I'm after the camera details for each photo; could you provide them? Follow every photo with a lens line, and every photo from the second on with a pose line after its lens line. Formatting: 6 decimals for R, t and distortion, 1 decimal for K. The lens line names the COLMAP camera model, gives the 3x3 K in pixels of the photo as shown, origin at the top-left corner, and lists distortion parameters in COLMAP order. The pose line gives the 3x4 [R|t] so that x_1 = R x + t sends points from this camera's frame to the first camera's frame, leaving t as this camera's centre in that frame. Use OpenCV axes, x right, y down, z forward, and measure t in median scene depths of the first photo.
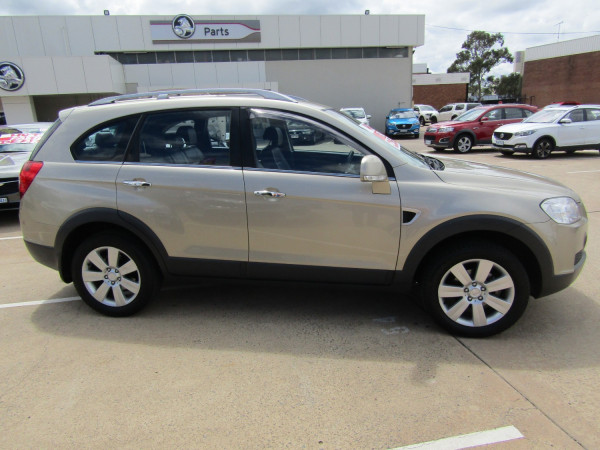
lens RADIAL K [[429.3, 0, 298.2], [0, 429.3, 226.2], [0, 0, 1]] dist [-0.002303, -0.006120]
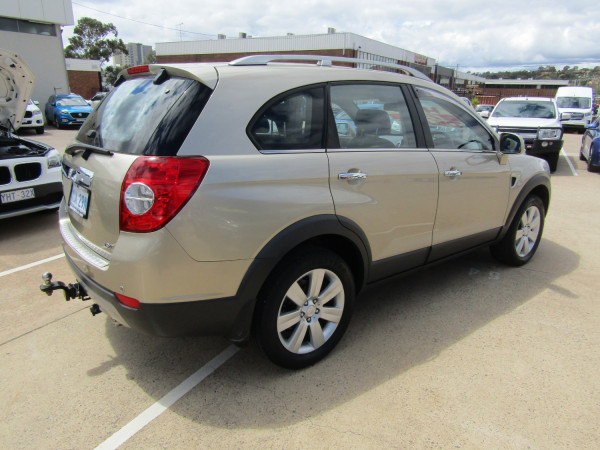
lens RADIAL K [[429.3, 0, 302.5], [0, 429.3, 224.6], [0, 0, 1]] dist [-0.002303, -0.006120]
pose [[0.663304, -0.171882, 0.728343, -0.127601], [0.160181, 0.983319, 0.086177, -0.012032], [-0.731006, 0.059505, 0.679772, 0.069551]]
